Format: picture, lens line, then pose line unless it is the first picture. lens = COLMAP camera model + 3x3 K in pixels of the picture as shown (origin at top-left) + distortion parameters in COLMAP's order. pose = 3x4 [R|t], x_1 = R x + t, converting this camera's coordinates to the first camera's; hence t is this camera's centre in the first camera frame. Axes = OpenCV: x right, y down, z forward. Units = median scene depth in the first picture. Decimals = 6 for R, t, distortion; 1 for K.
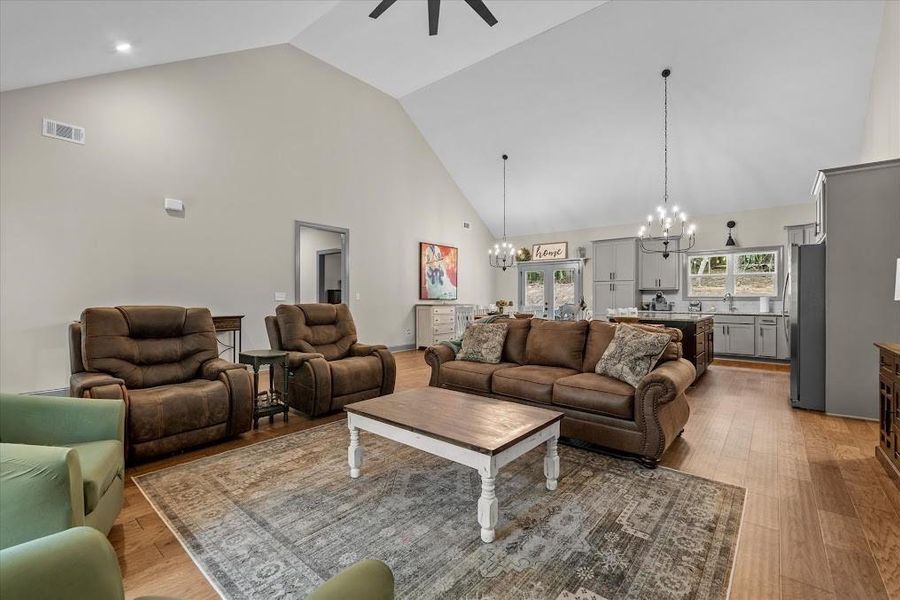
lens RADIAL K [[395.6, 0, 448.2], [0, 395.6, 296.0], [0, 0, 1]] dist [-0.004010, -0.000307]
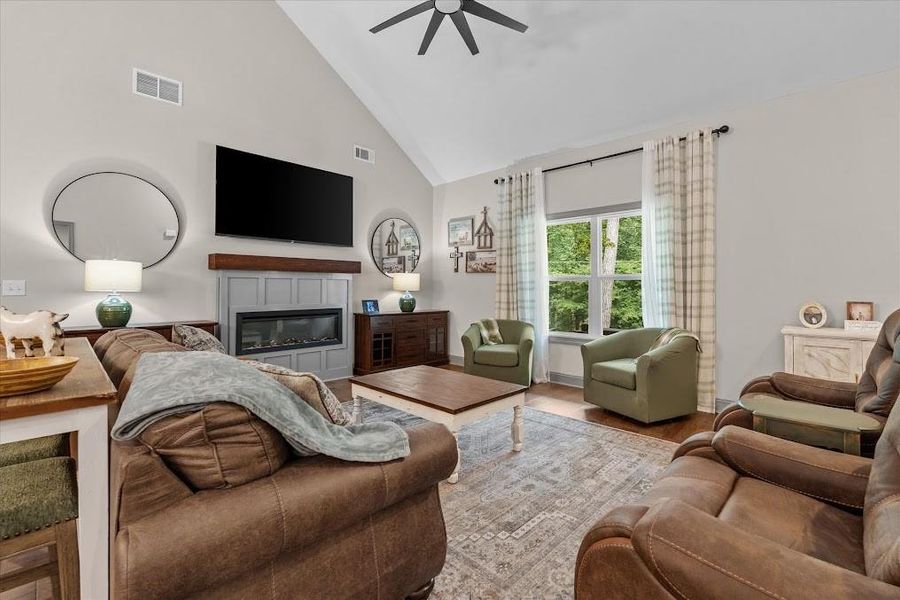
lens RADIAL K [[402.3, 0, 449.1], [0, 402.3, 280.2], [0, 0, 1]] dist [-0.002029, -0.000204]
pose [[-0.997159, -0.004309, 0.075196, -0.037857], [-0.005946, 0.999750, -0.021562, 0.000407], [-0.075084, -0.021948, -0.996936, 0.656924]]
